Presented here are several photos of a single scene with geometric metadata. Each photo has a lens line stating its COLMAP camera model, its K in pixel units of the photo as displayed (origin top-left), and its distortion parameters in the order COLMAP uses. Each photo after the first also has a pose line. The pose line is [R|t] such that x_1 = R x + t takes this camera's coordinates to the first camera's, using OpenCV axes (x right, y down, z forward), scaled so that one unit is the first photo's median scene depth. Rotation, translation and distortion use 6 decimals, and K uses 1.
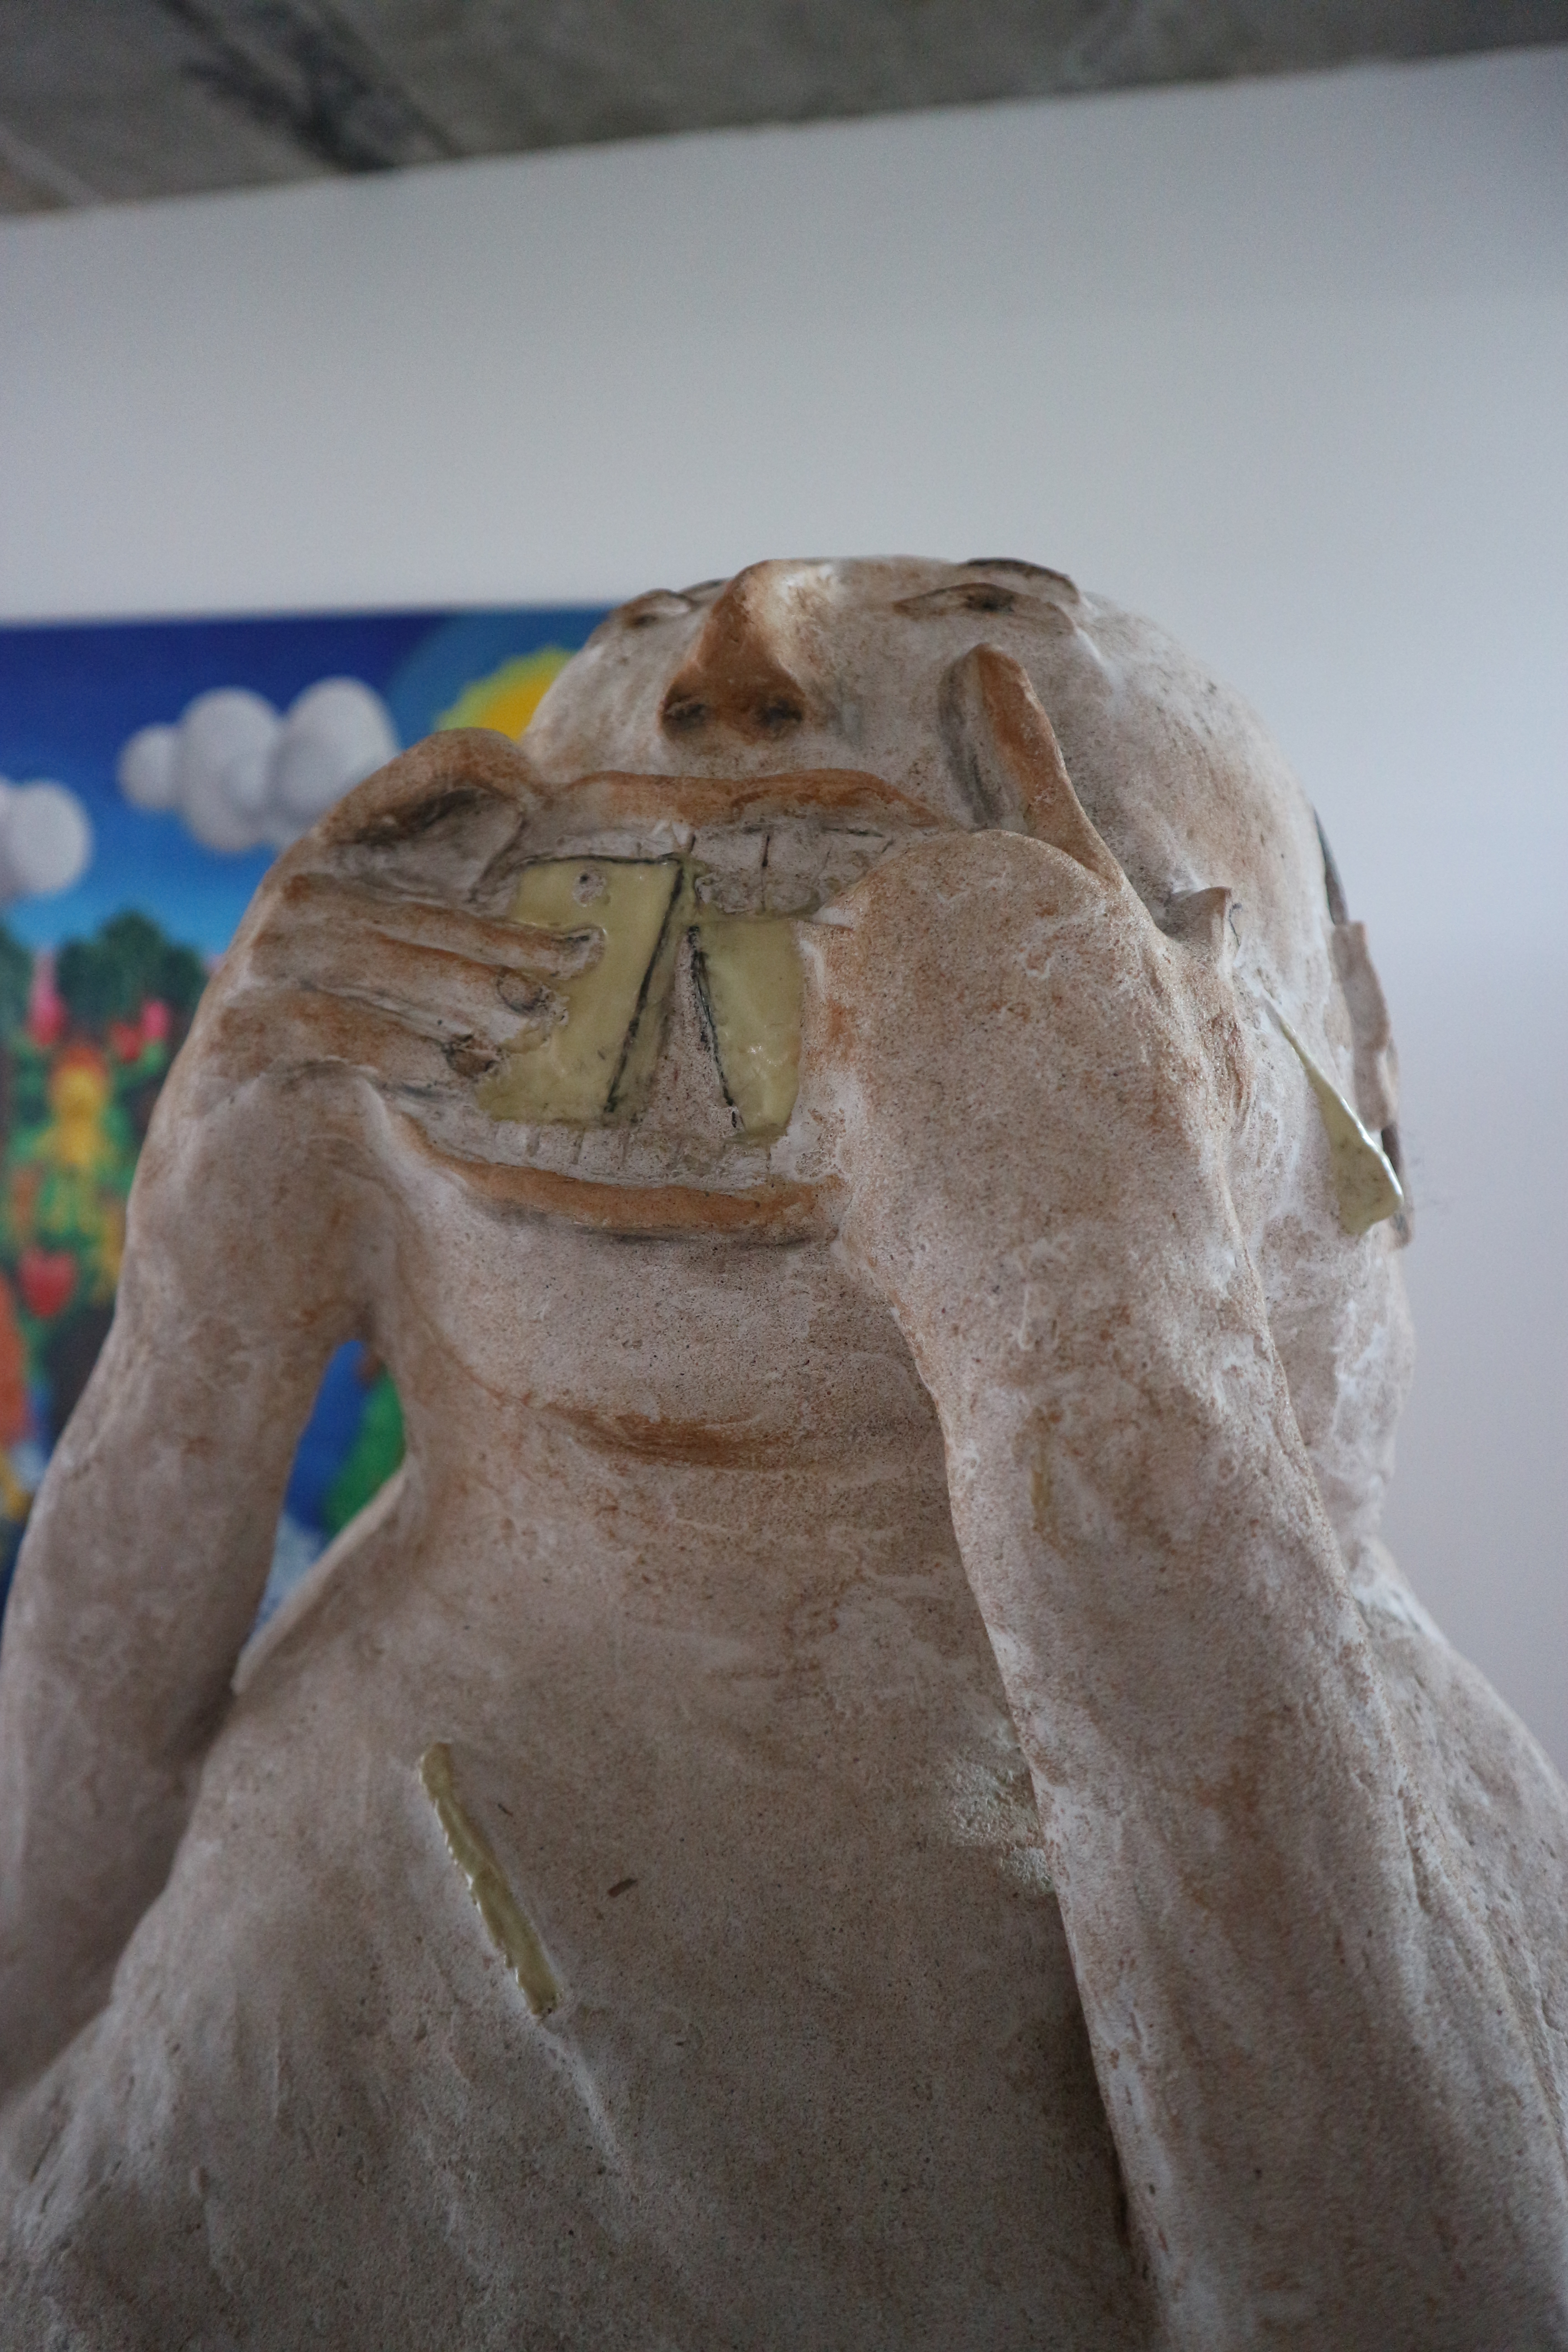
lens RADIAL K [[1645.1, 0, 784.0], [0, 1645.1, 1176.0], [0, 0, 1]] dist [-0.110391, 0.069275]
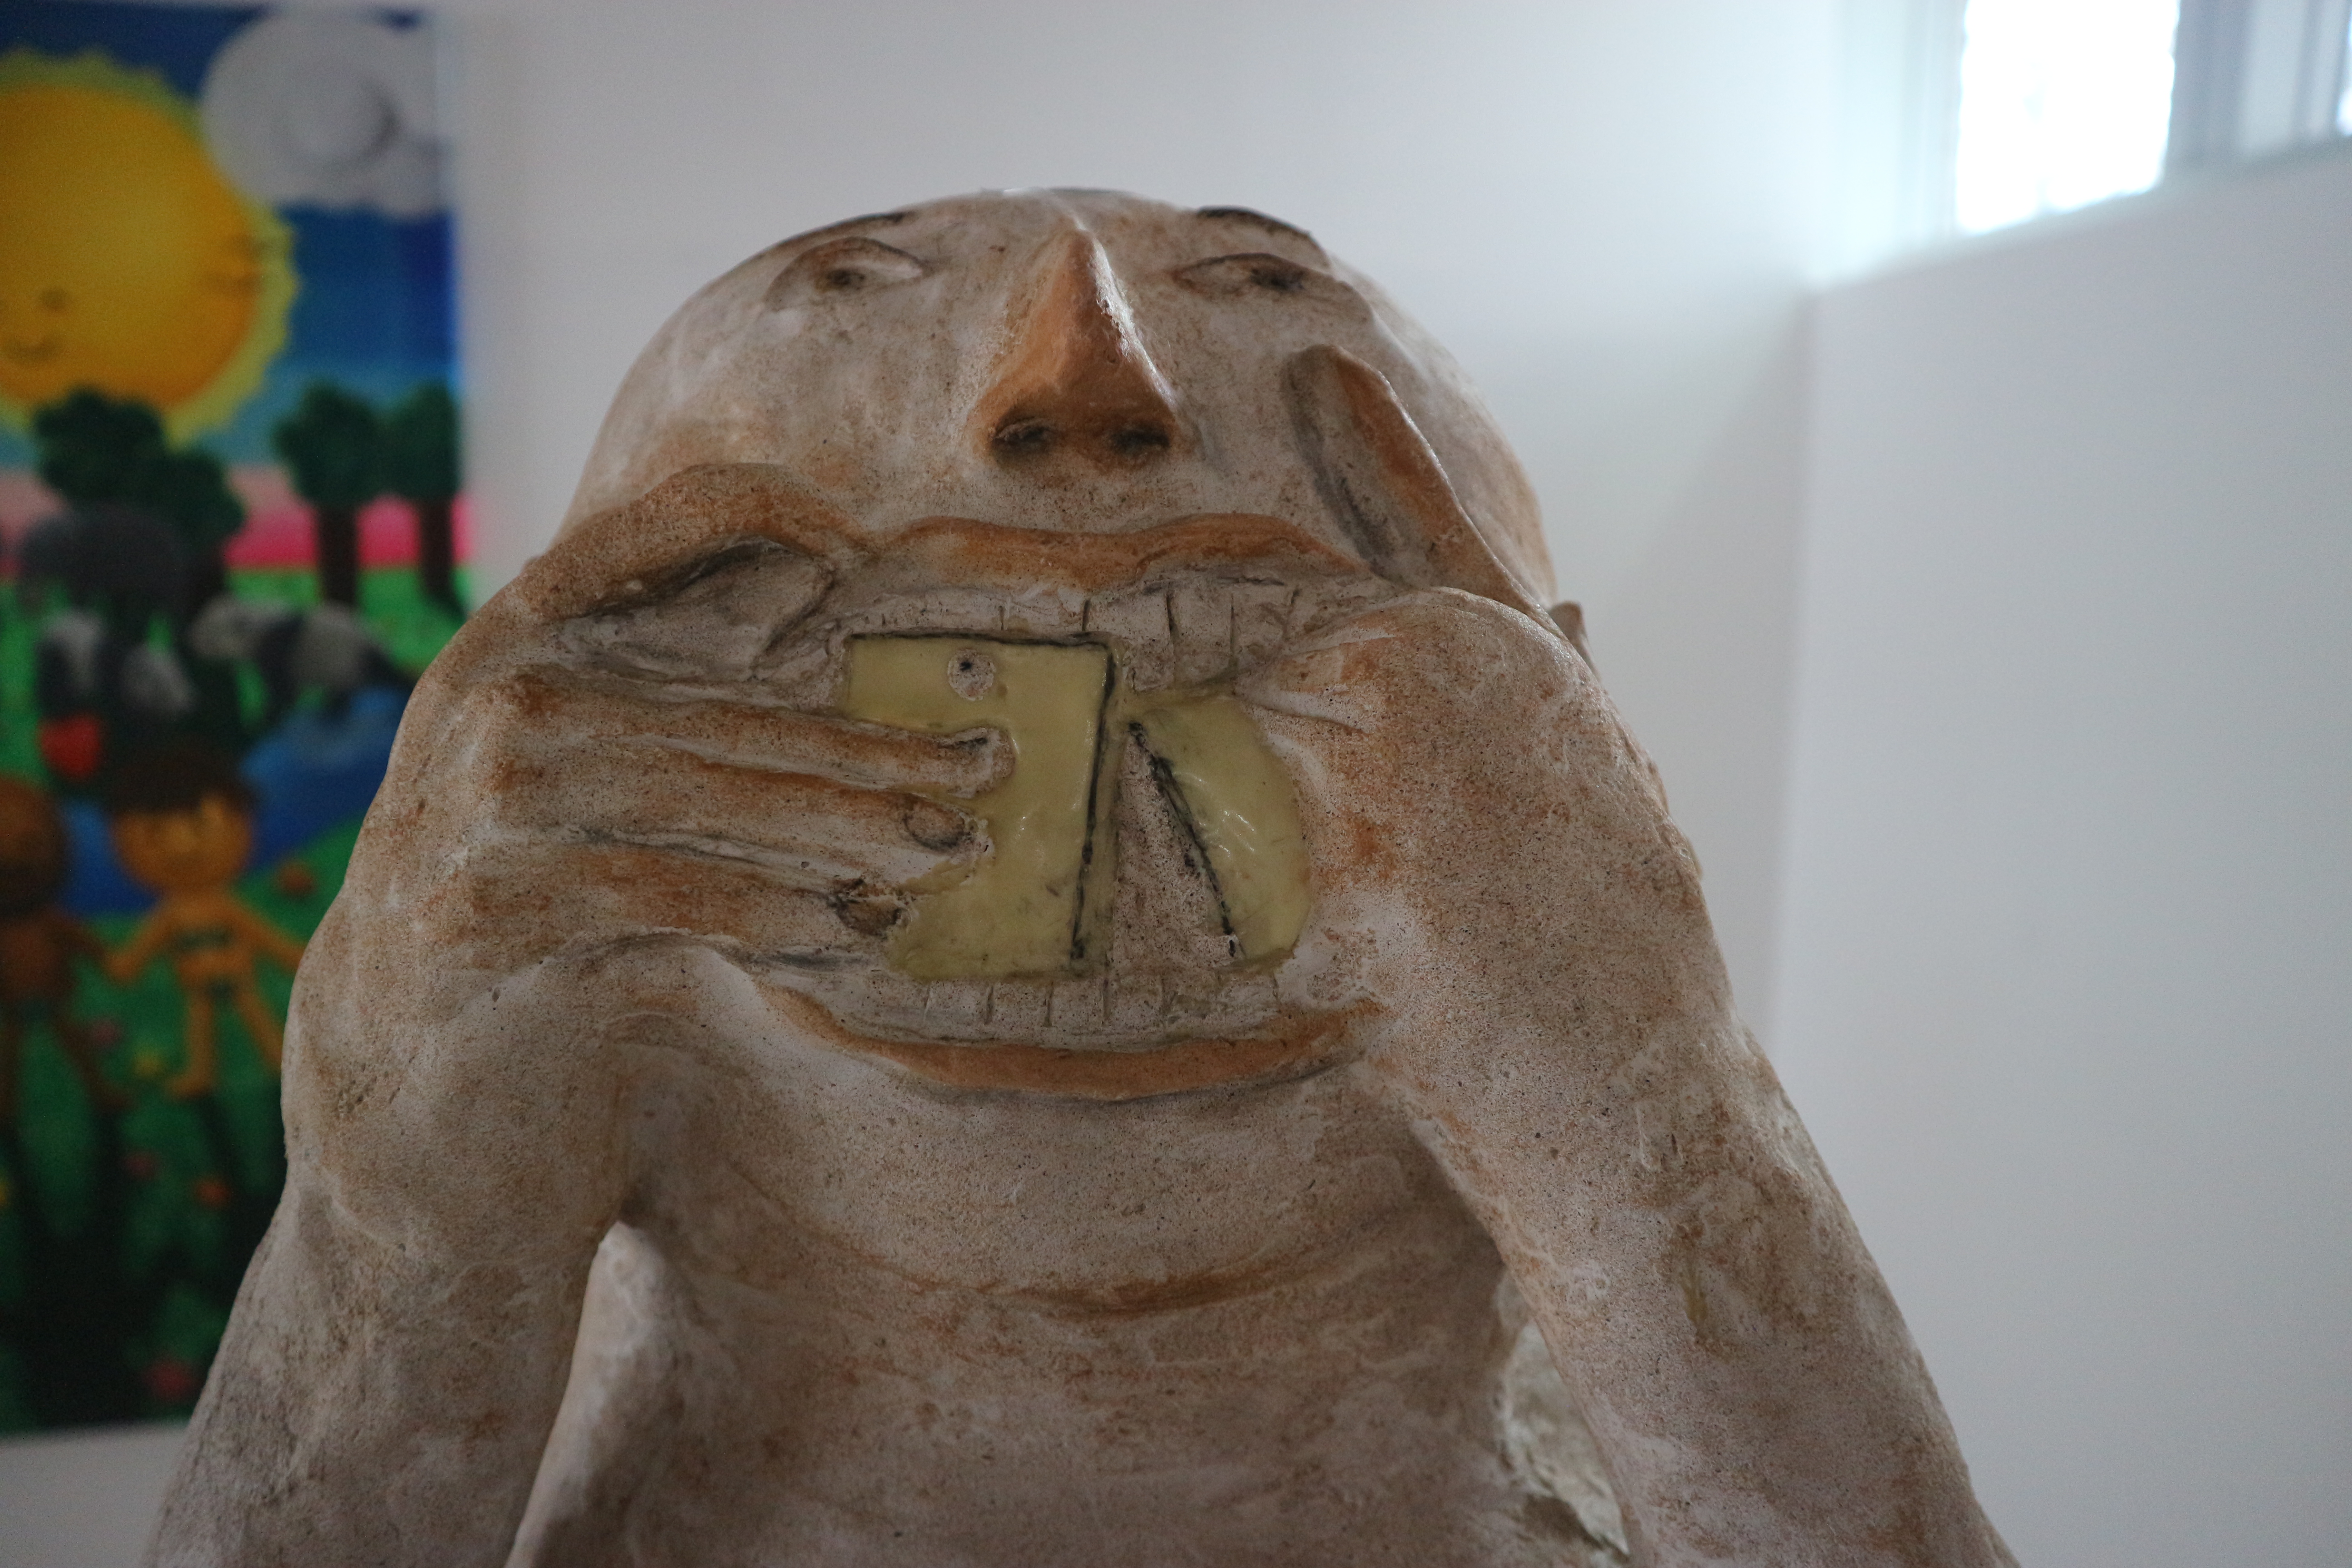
lens RADIAL K [[1645.1, 0, 1176.0], [0, 1645.1, 784.0], [0, 0, 1]] dist [-0.110391, 0.069275]
pose [[0.872122, -0.149245, 0.465970, -0.436842], [0.088193, 0.984695, 0.150324, -0.246586], [-0.481274, -0.090005, 0.871937, 0.242077]]
